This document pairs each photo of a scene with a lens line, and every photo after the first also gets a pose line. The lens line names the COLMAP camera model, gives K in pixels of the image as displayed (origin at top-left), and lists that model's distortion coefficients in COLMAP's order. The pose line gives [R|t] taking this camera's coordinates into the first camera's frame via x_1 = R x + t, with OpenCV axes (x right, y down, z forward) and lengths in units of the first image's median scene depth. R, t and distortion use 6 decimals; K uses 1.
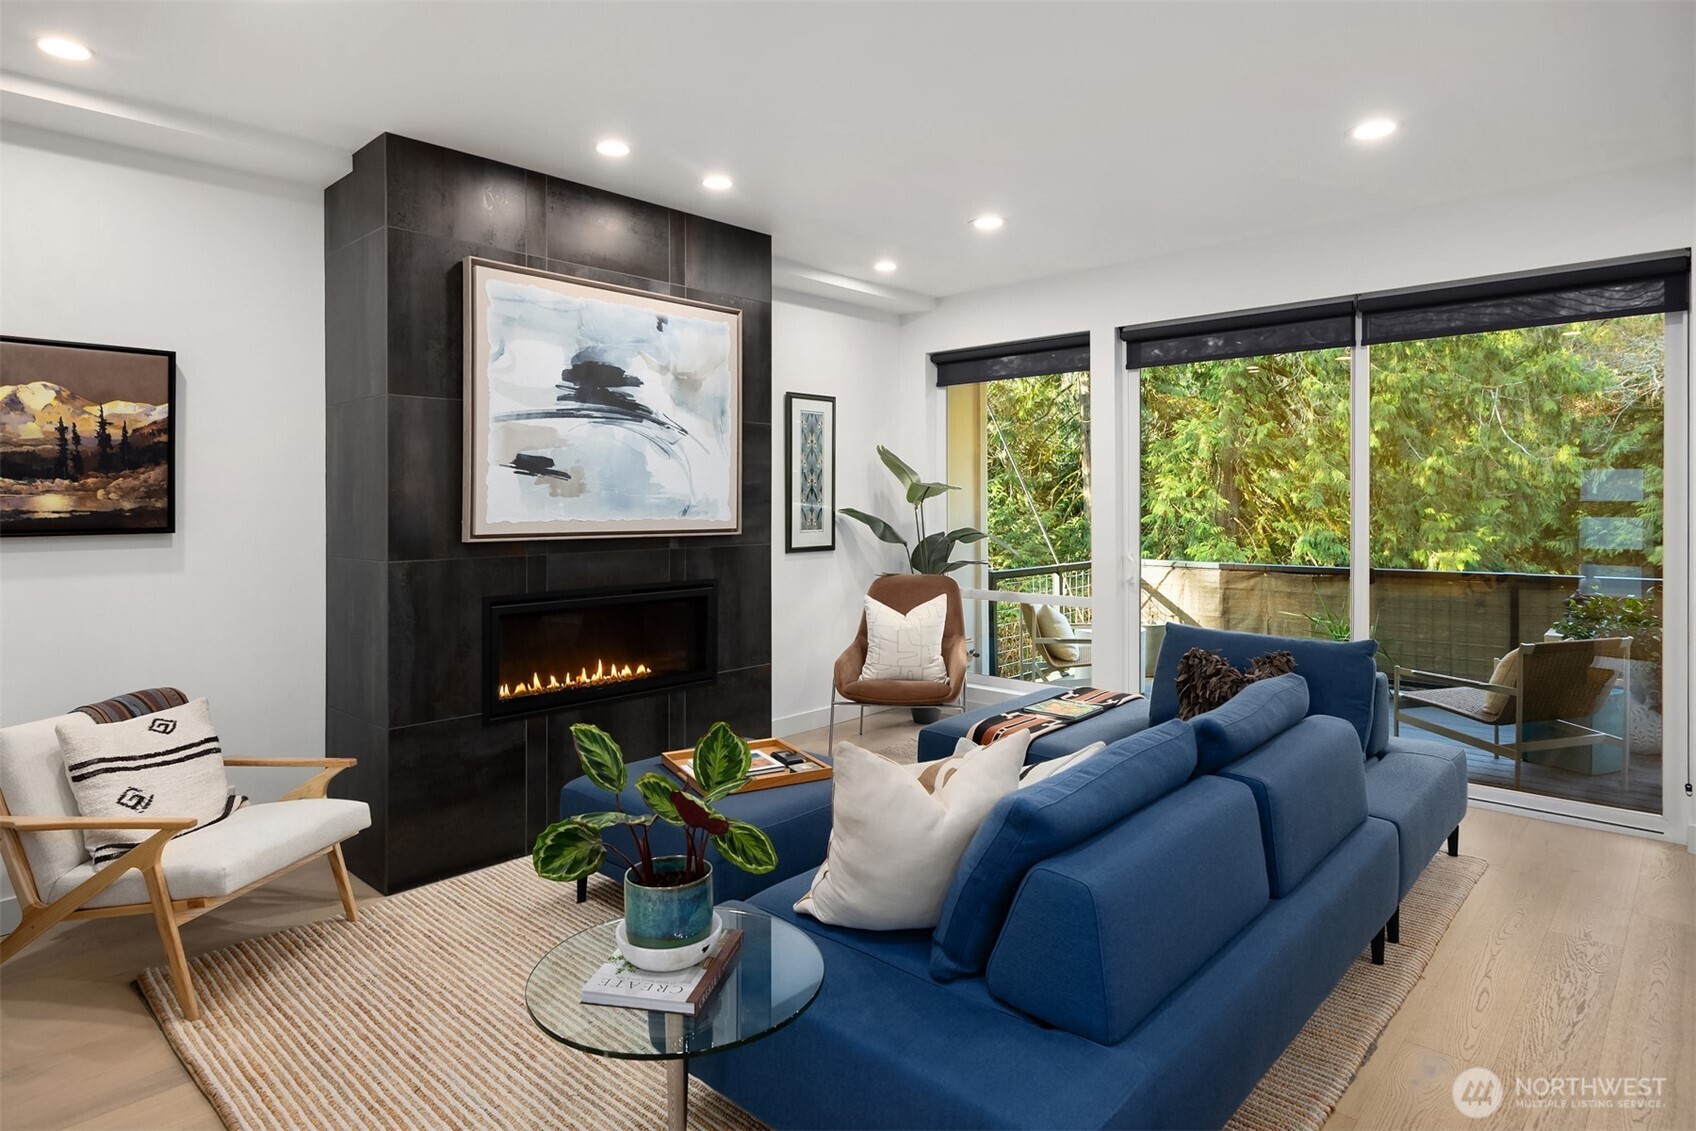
lens RADIAL K [[961.8, 0, 798.8], [0, 961.8, 512.0], [0, 0, 1]] dist [0.003938, 0.000494]
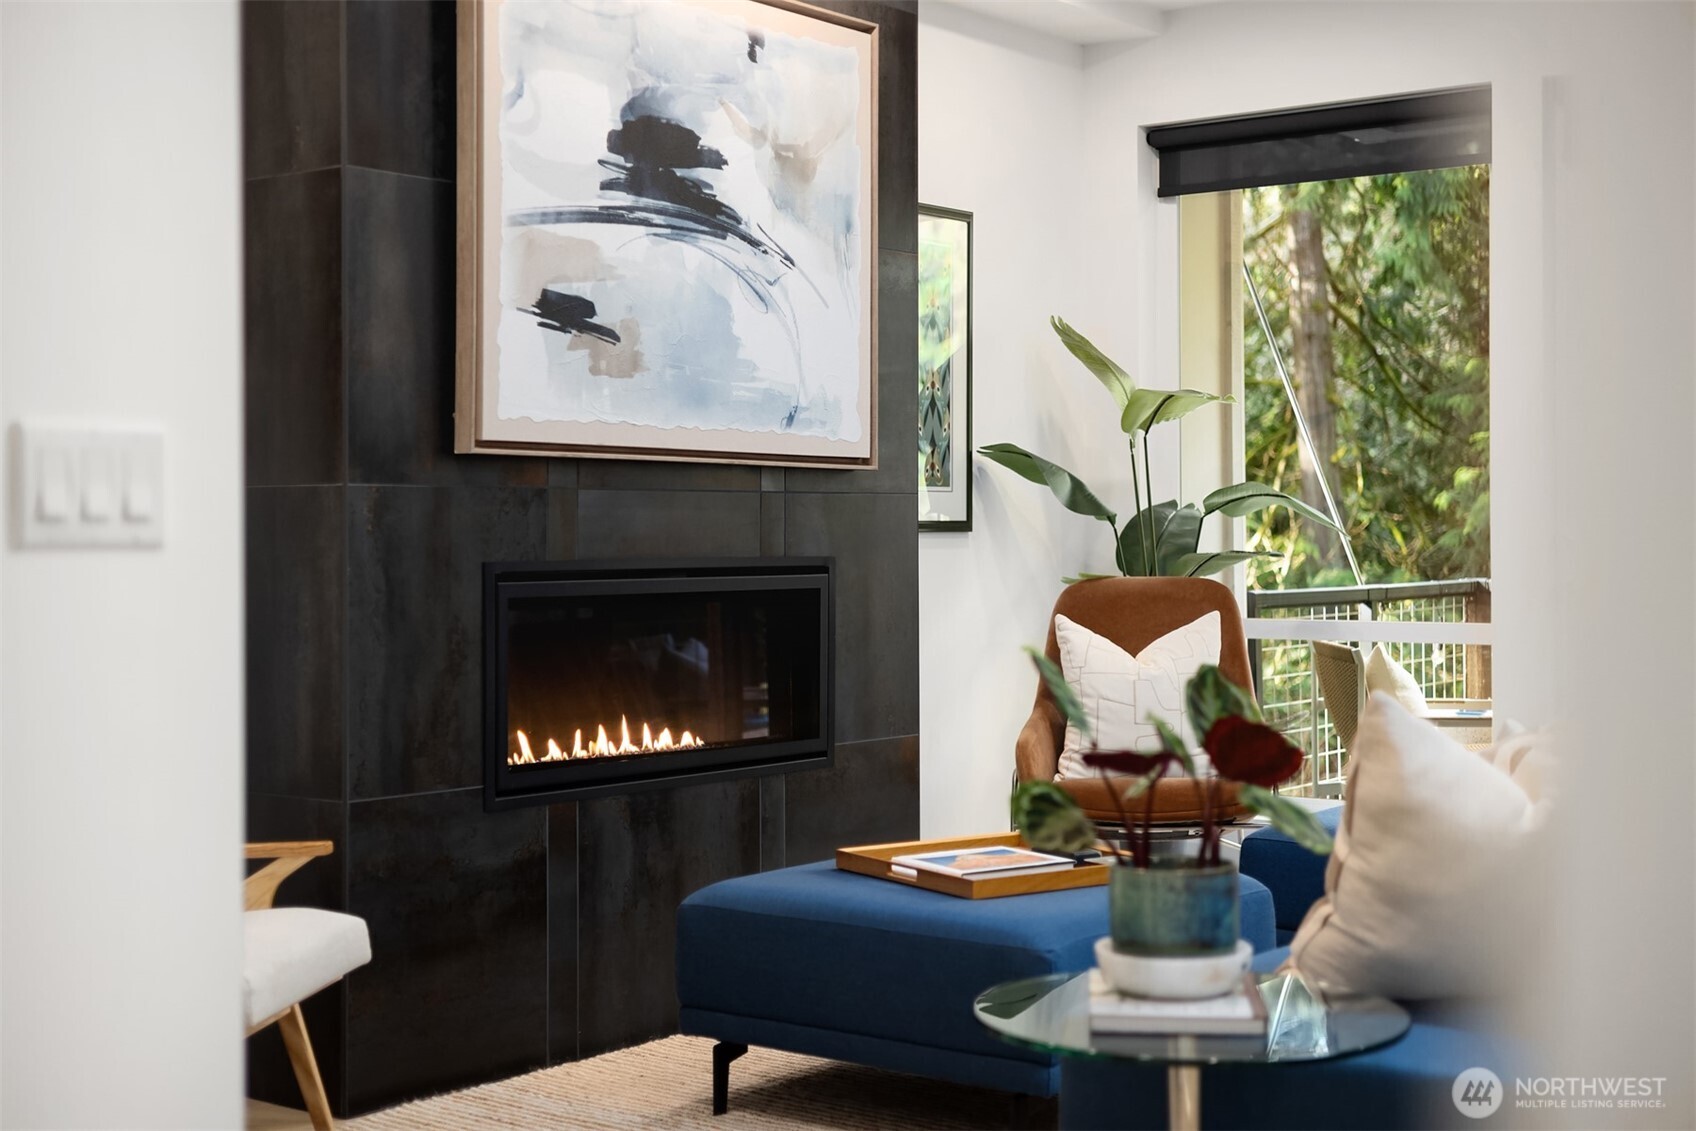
lens RADIAL K [[2508.7, 0, 848.1], [0, 2508.7, 567.0], [0, 0, 1]] dist [0.011208, 0.000000]
pose [[0.989535, -0.004546, 0.144221, -0.289253], [0.004497, 0.999990, 0.000665, 0.079774], [-0.144223, -0.000009, 0.989545, -0.326457]]
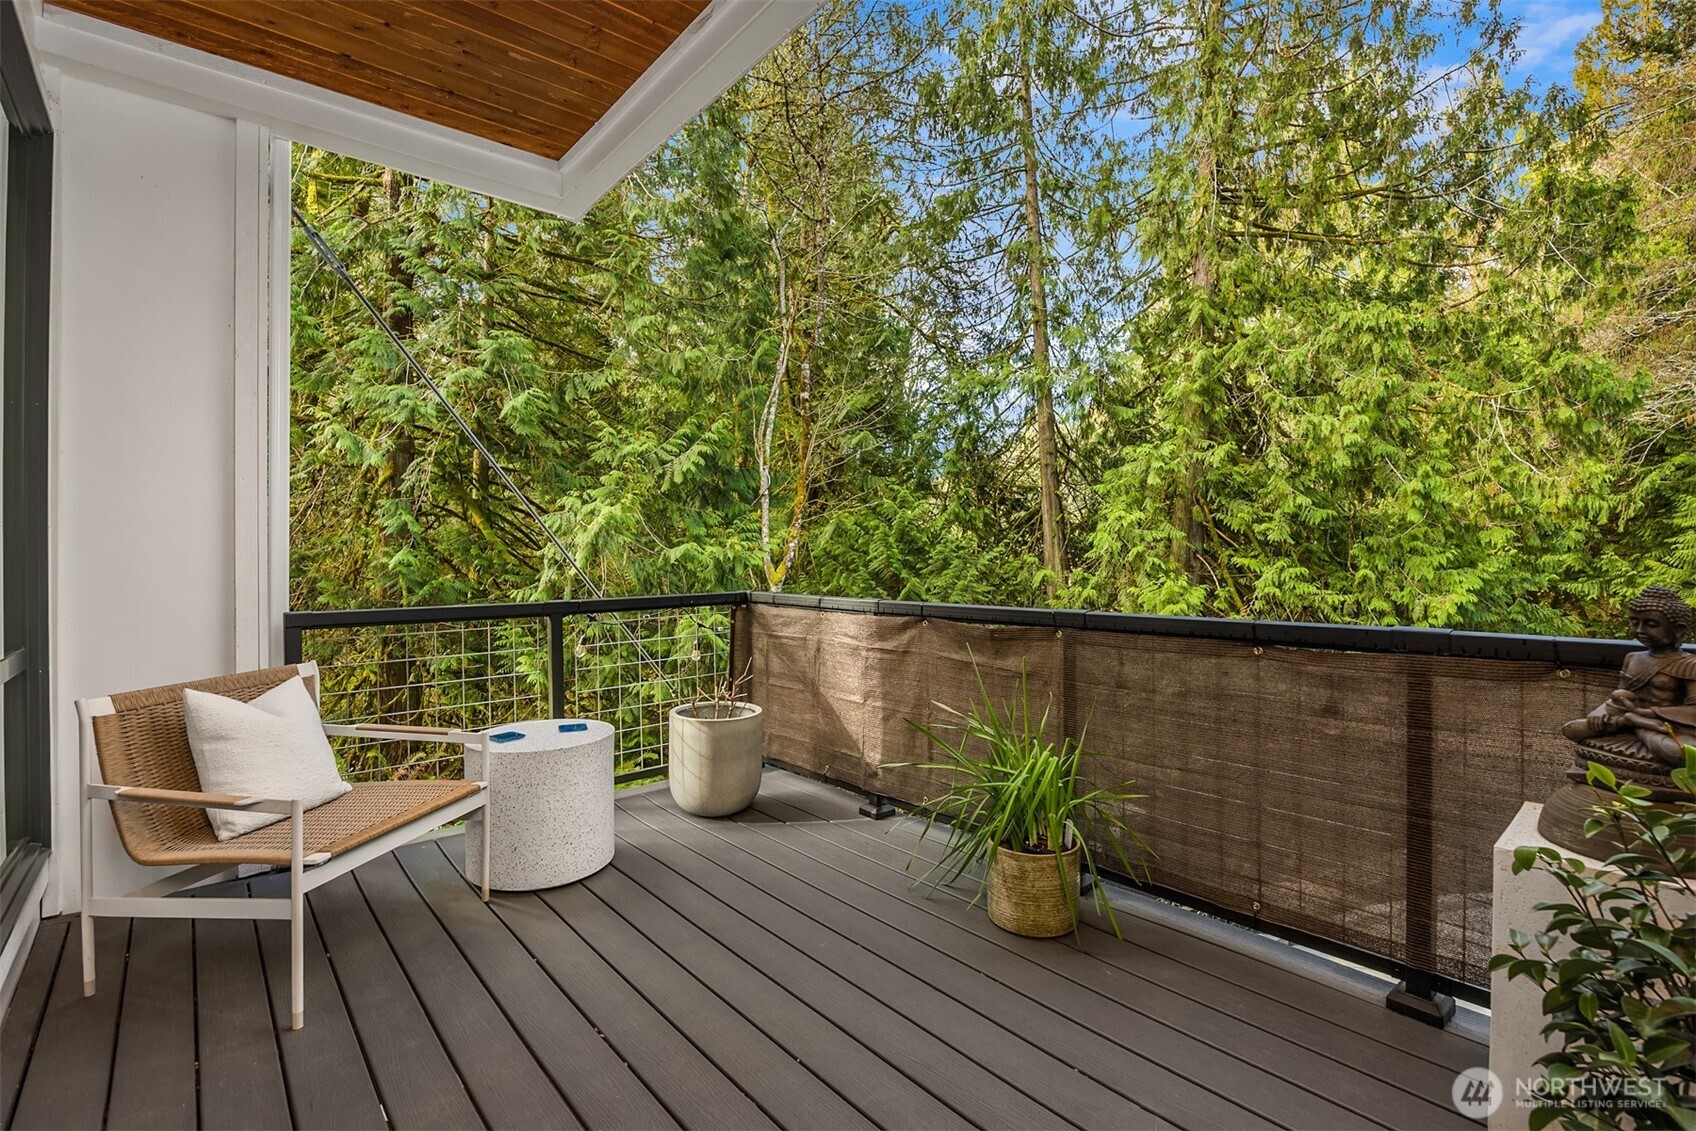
lens RADIAL K [[800.1, 0, 843.9], [0, 800.1, 553.9], [0, 0, 1]] dist [-0.000499, -0.000416]
pose [[0.996871, 0.003936, -0.078953, 0.196464], [-0.004426, 0.999972, -0.006035, 0.013297], [0.078928, 0.006365, 0.996860, 0.244402]]
